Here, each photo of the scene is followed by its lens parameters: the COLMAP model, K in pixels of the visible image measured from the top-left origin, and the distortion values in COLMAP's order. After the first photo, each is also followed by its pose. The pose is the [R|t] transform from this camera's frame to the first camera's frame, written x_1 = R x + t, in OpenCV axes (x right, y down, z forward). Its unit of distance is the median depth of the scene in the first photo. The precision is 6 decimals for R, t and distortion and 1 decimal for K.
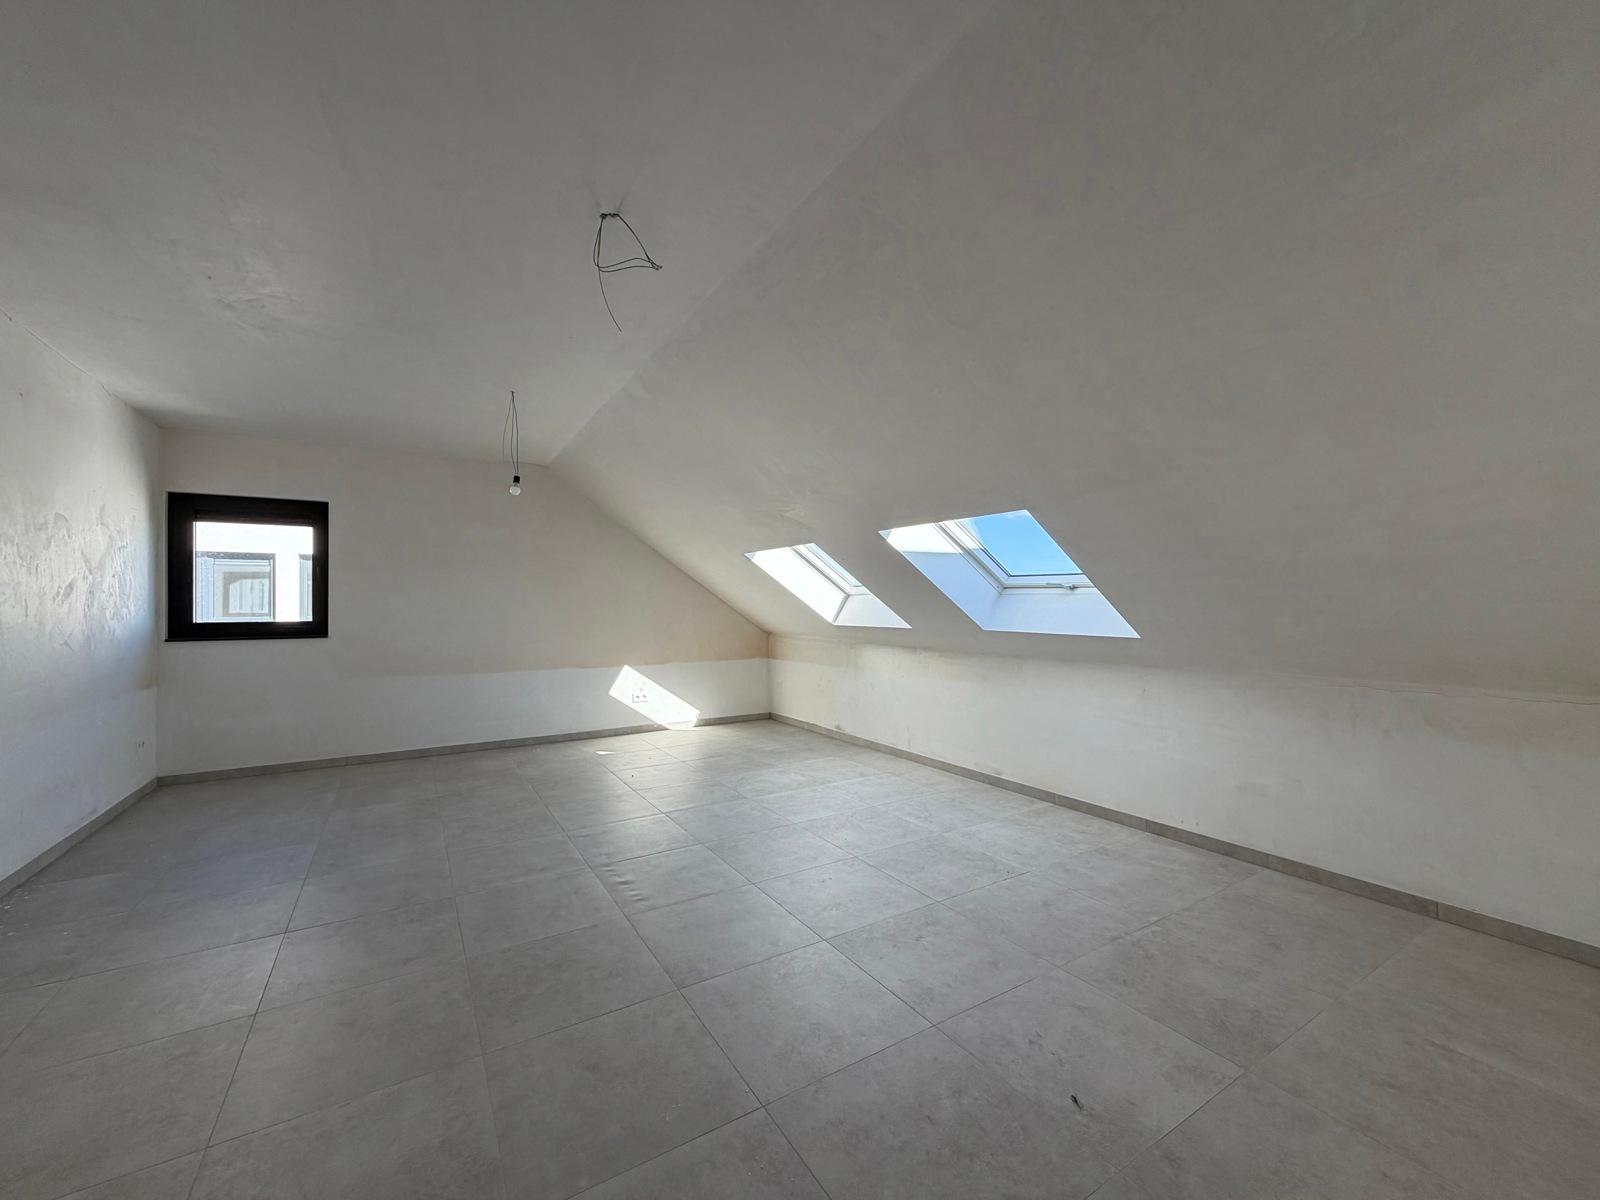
lens RADIAL K [[637.5, 0, 793.9], [0, 637.5, 600.8], [0, 0, 1]] dist [-0.000803, -0.000067]
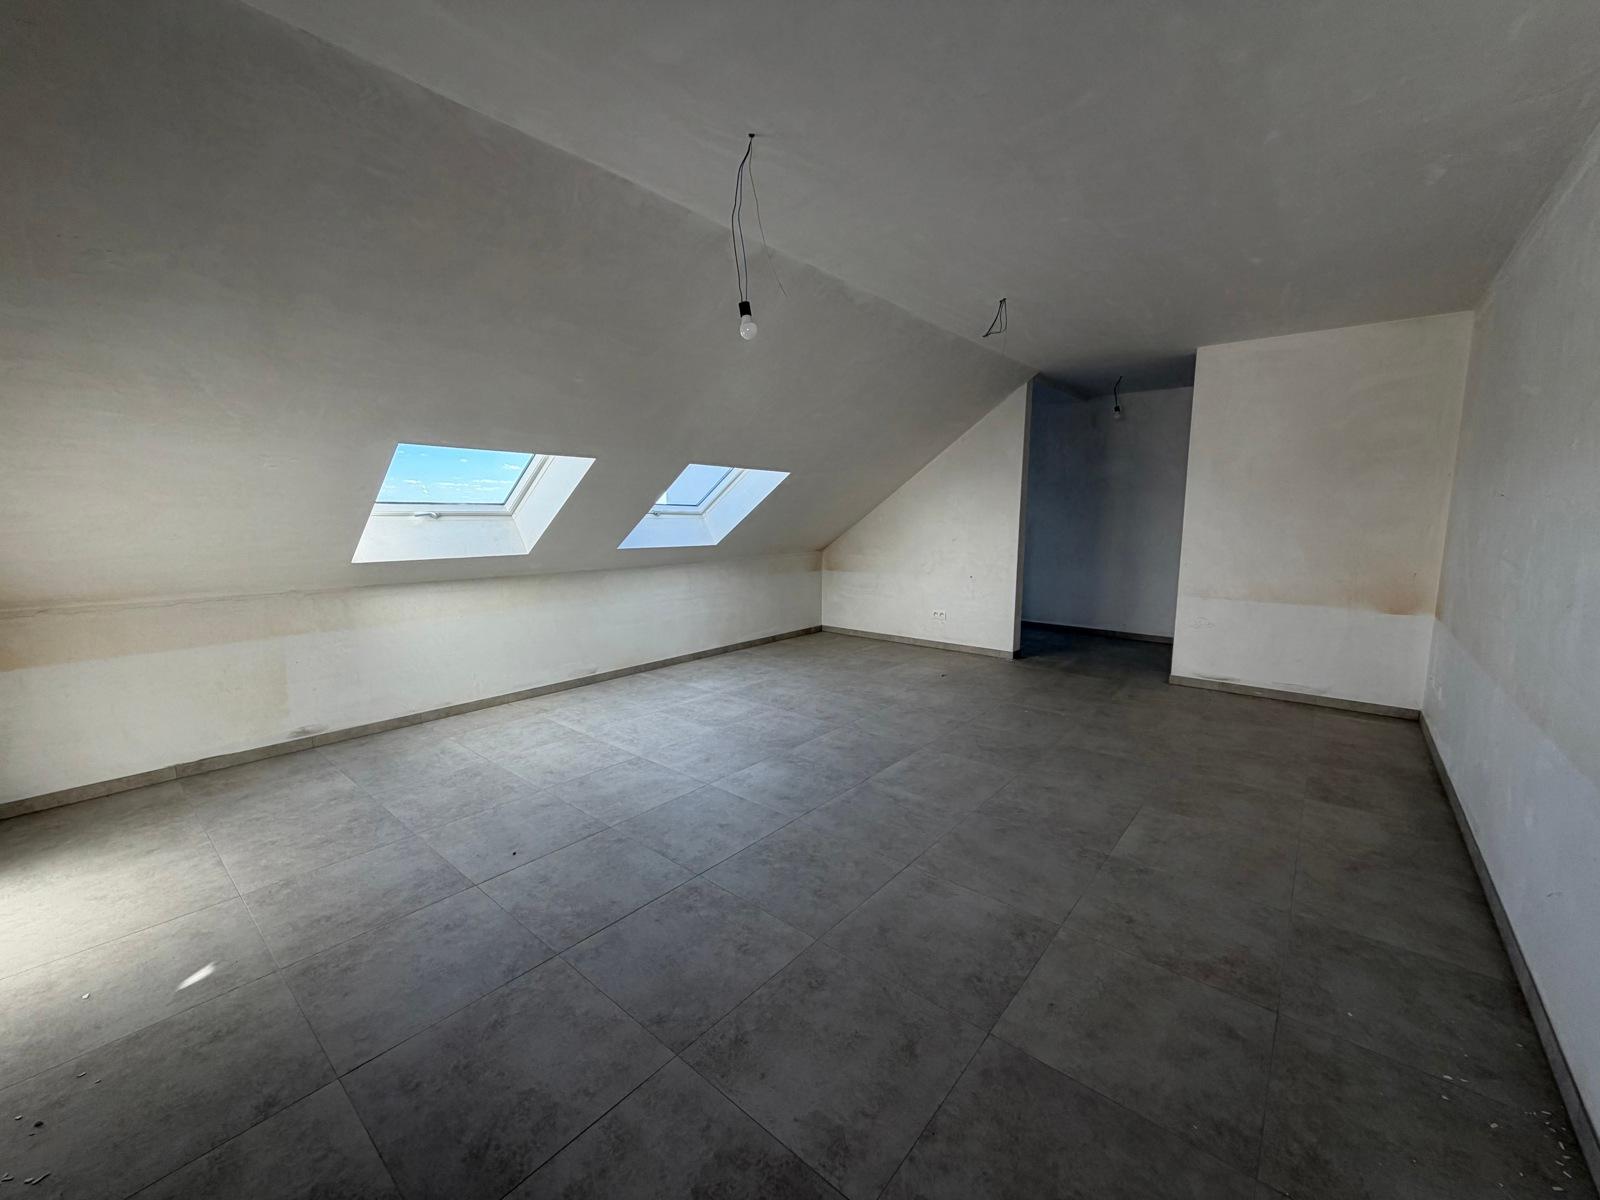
lens RADIAL K [[637.5, 0, 793.9], [0, 637.5, 600.8], [0, 0, 1]] dist [-0.000803, -0.000067]
pose [[-0.311763, -0.124917, 0.941913, -0.814454], [-0.004503, 0.991503, 0.130003, -0.011456], [-0.950149, 0.036289, -0.309676, 0.934861]]
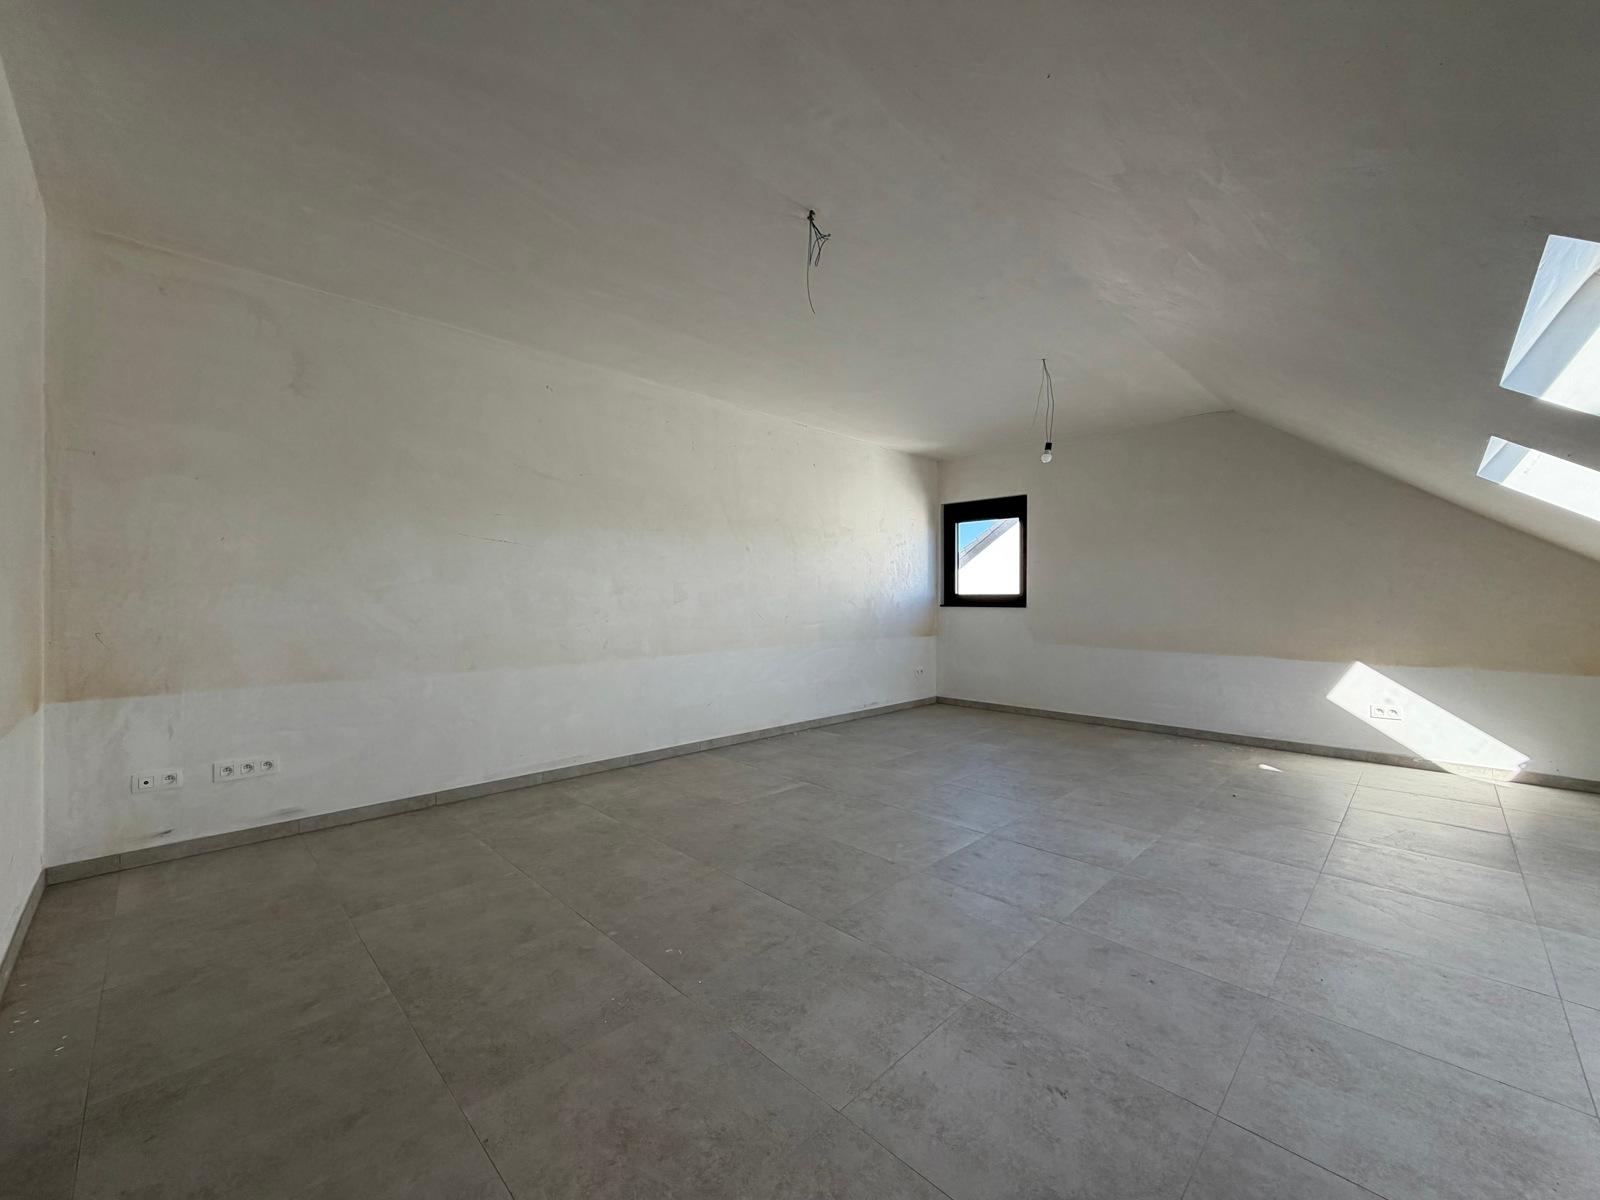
lens RADIAL K [[637.5, 0, 793.9], [0, 637.5, 600.8], [0, 0, 1]] dist [-0.000803, -0.000067]
pose [[0.230068, 0.011549, -0.973106, 0.364410], [0.004857, 0.999904, 0.013015, 0.029287], [0.973162, -0.007720, 0.229989, 0.315436]]
